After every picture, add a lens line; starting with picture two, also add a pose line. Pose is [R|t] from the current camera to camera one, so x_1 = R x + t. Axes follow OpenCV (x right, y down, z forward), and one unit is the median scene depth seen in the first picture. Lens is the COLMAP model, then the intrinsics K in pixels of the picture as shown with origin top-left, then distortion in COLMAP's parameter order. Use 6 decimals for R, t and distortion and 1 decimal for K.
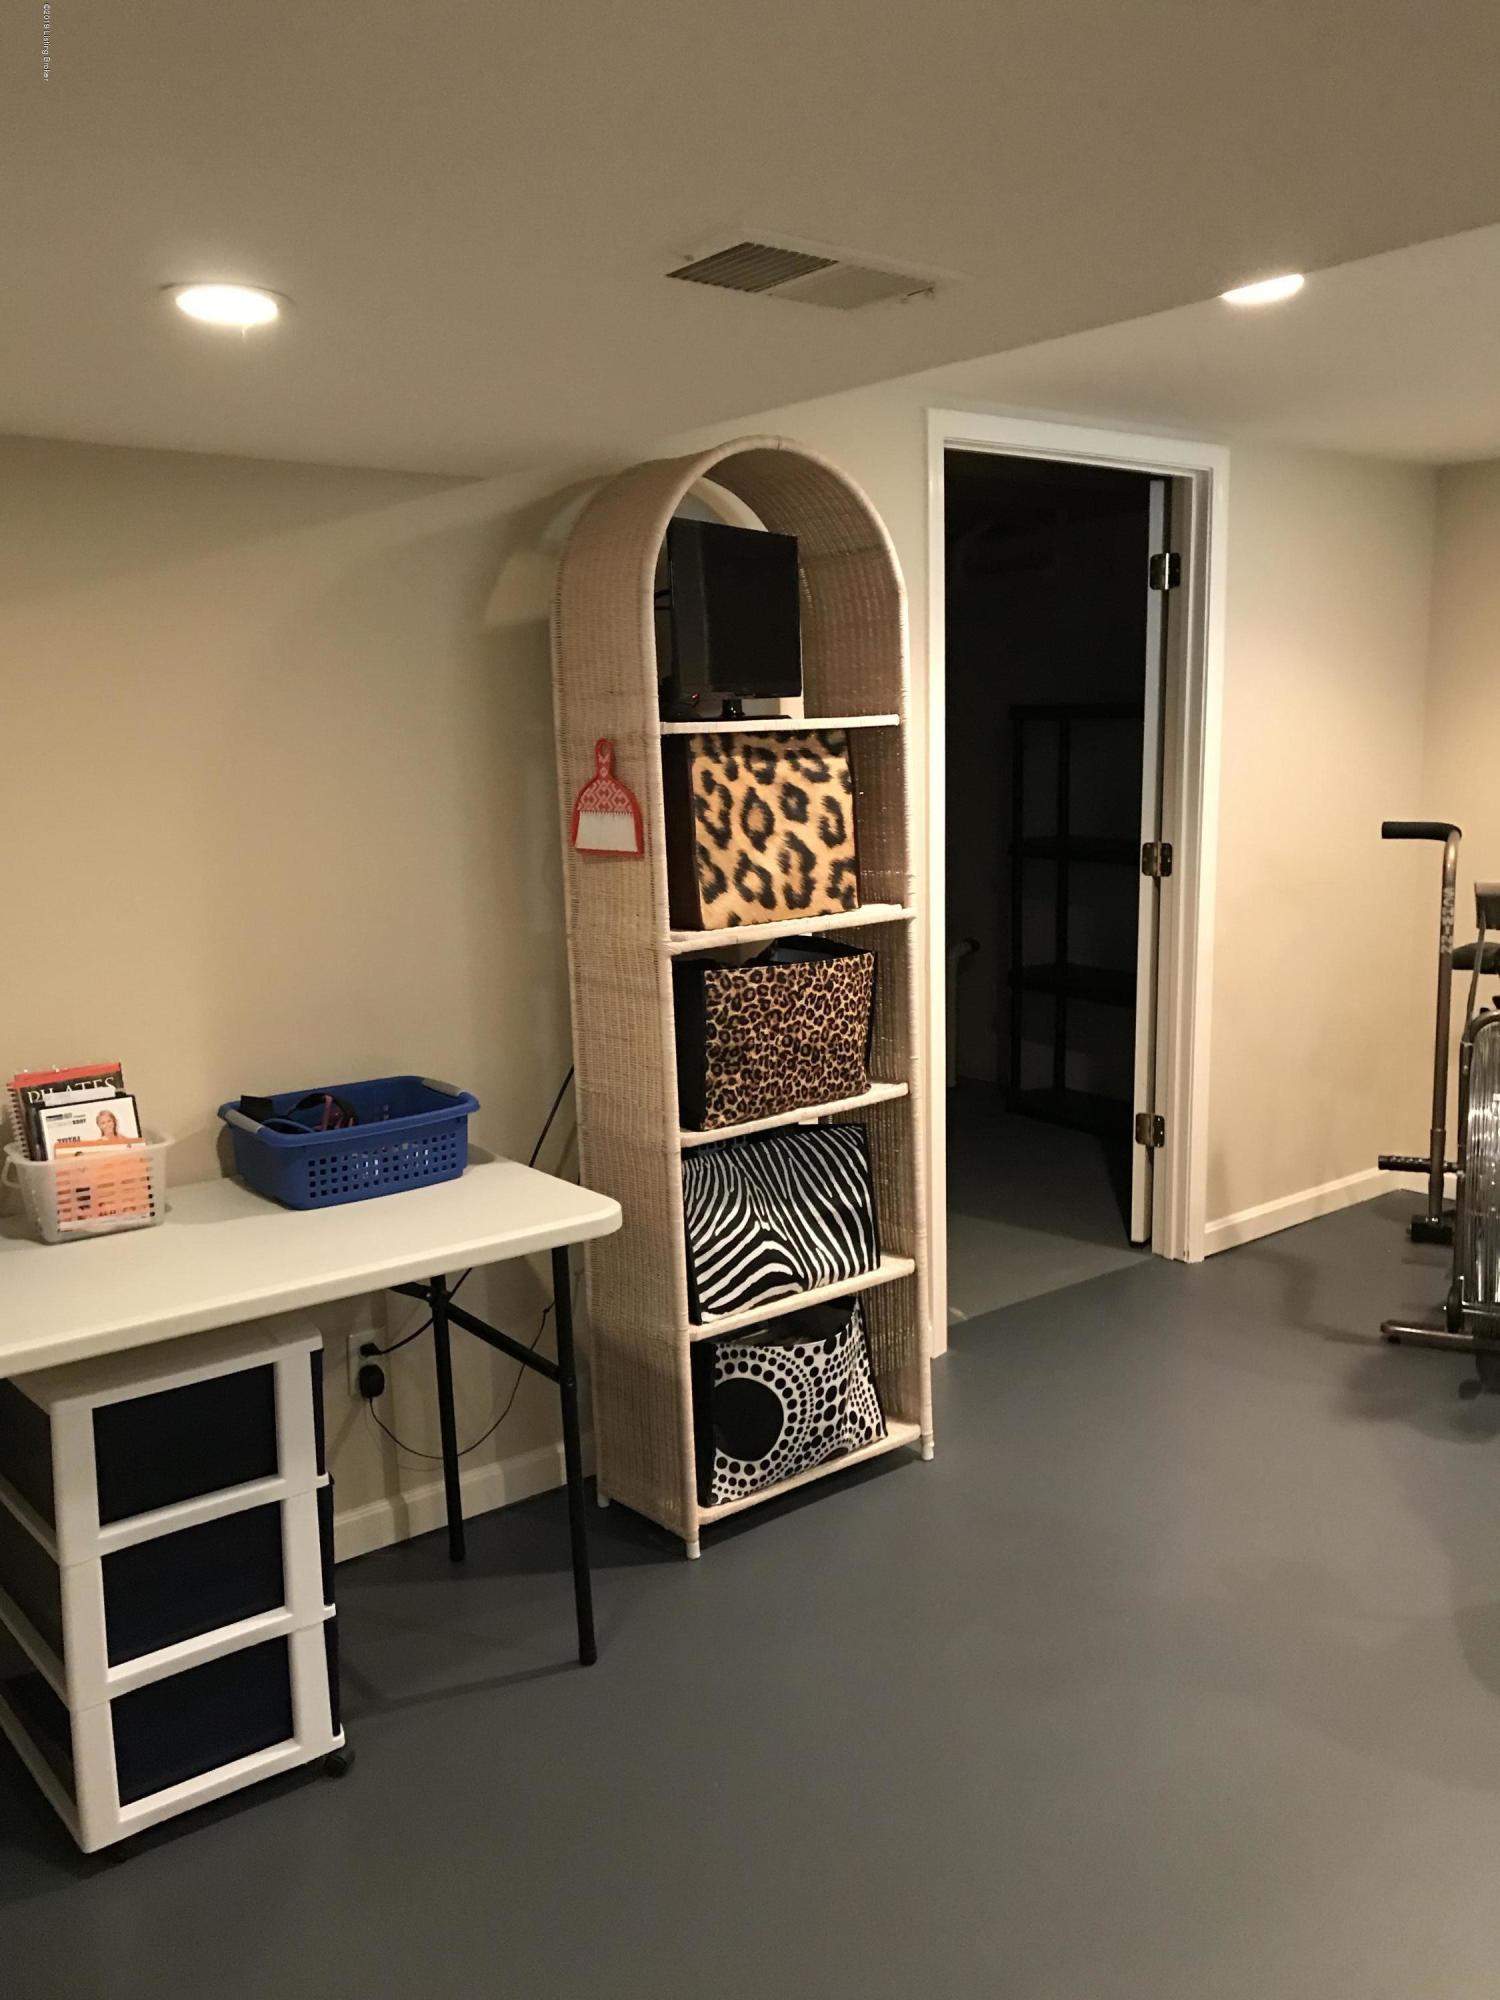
lens RADIAL K [[1683.4, 0, 759.8], [0, 1683.4, 1002.6], [0, 0, 1]] dist [0.076778, -0.008741]
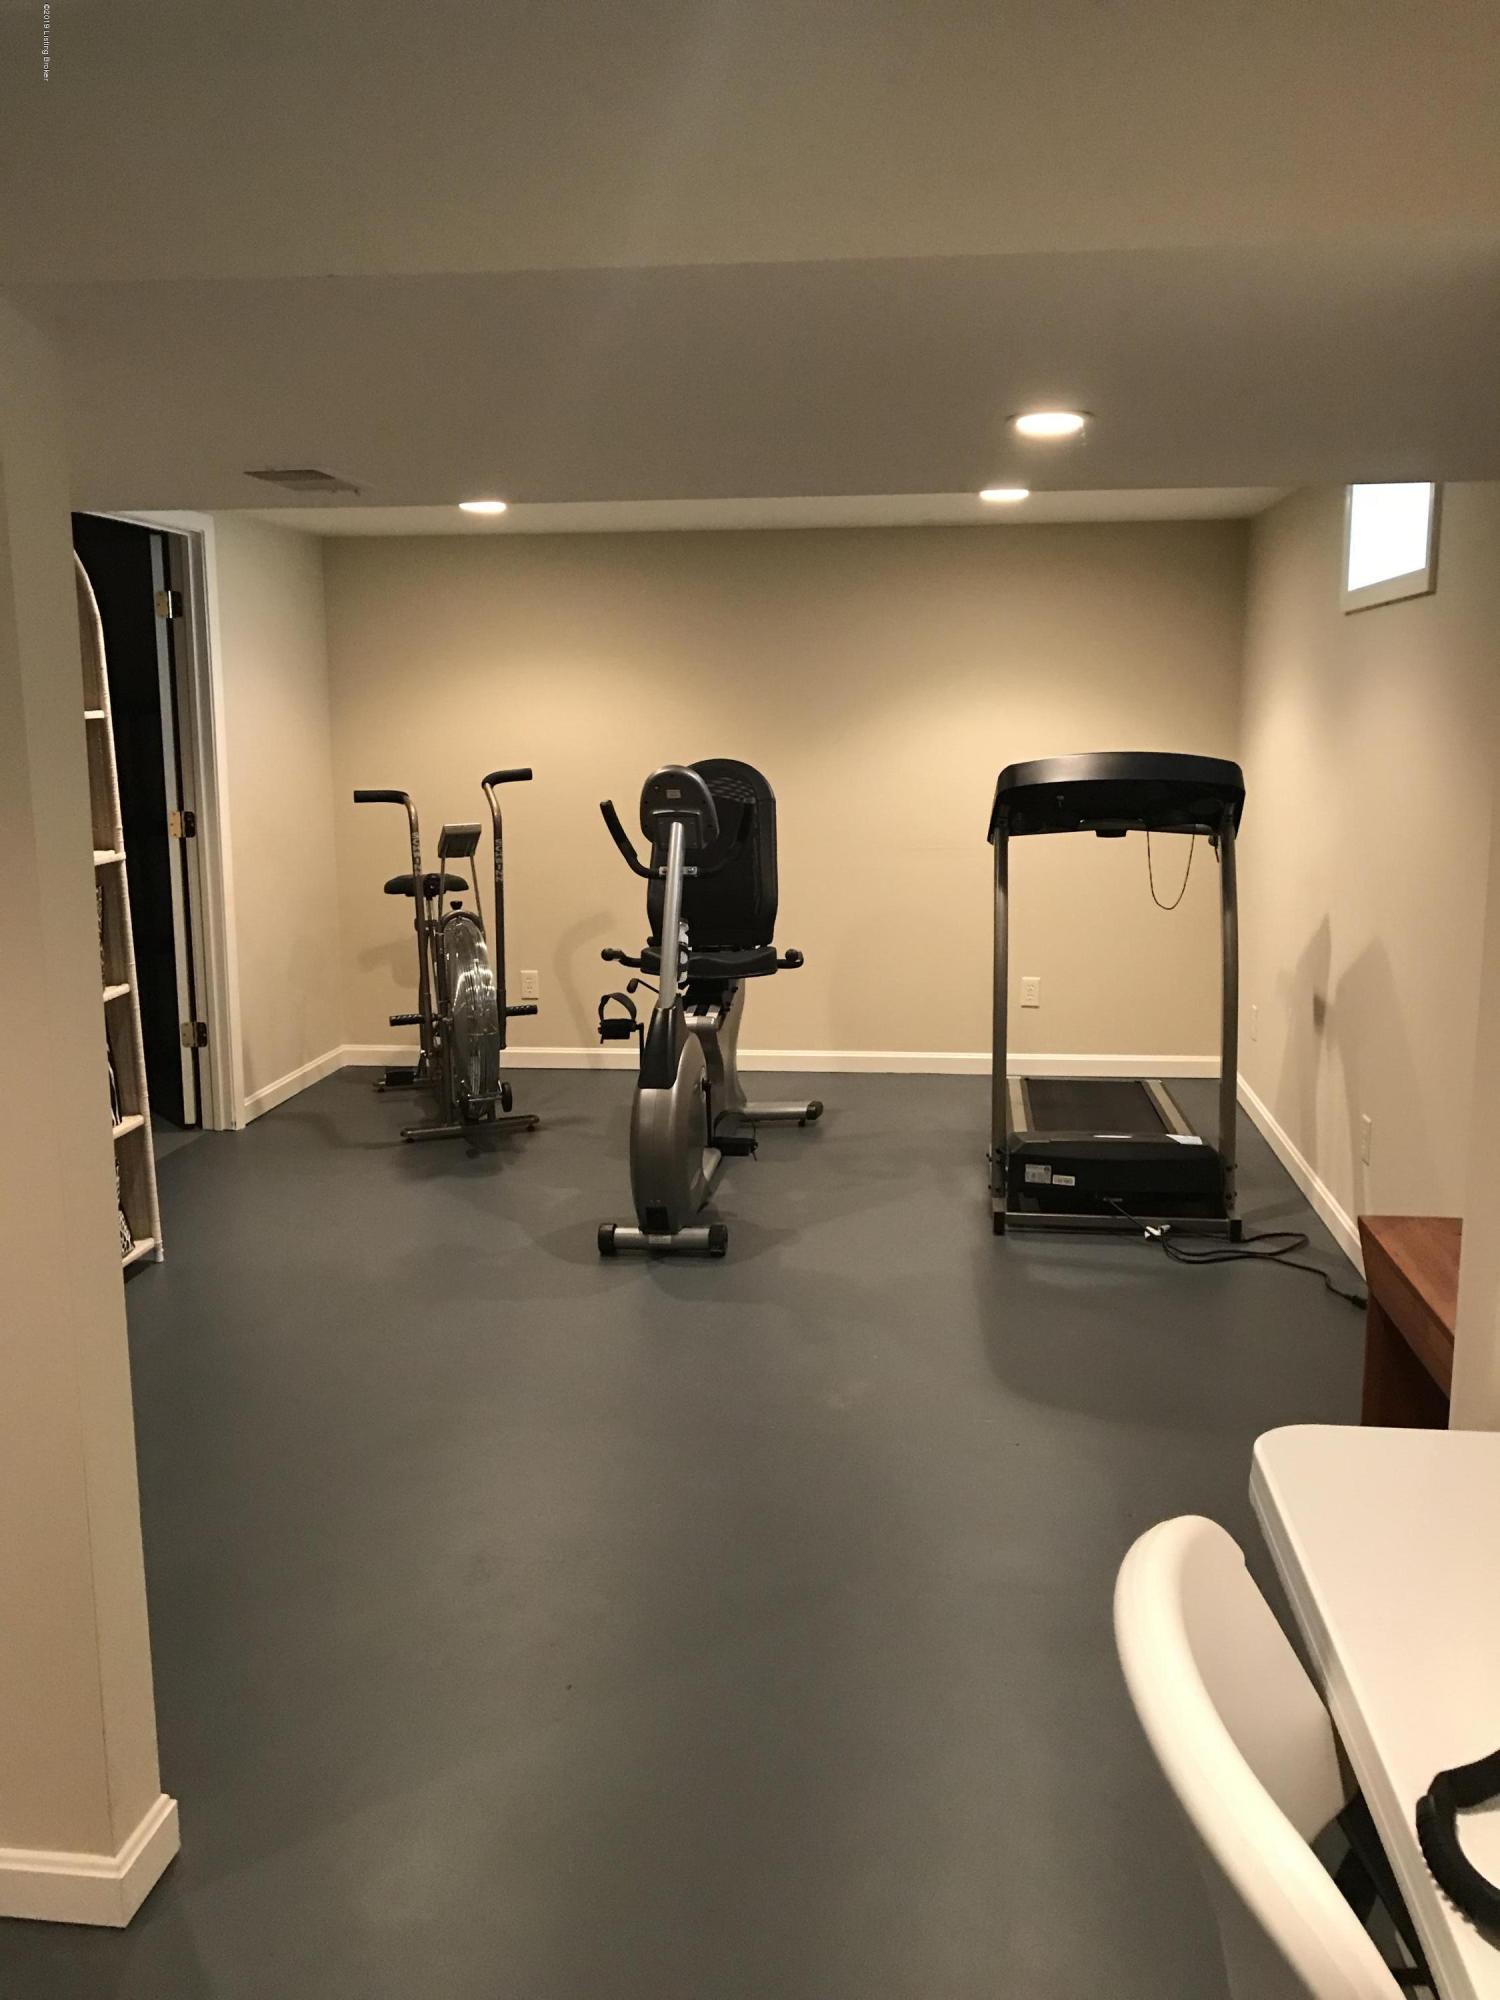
lens RADIAL K [[1683.4, 0, 746.3], [0, 1683.4, 995.2], [0, 0, 1]] dist [0.076778, -0.008741]
pose [[0.727811, -0.104237, 0.677810, -0.364108], [0.107037, 0.993534, 0.037857, 0.044728], [-0.677373, 0.044998, 0.734262, -0.257025]]
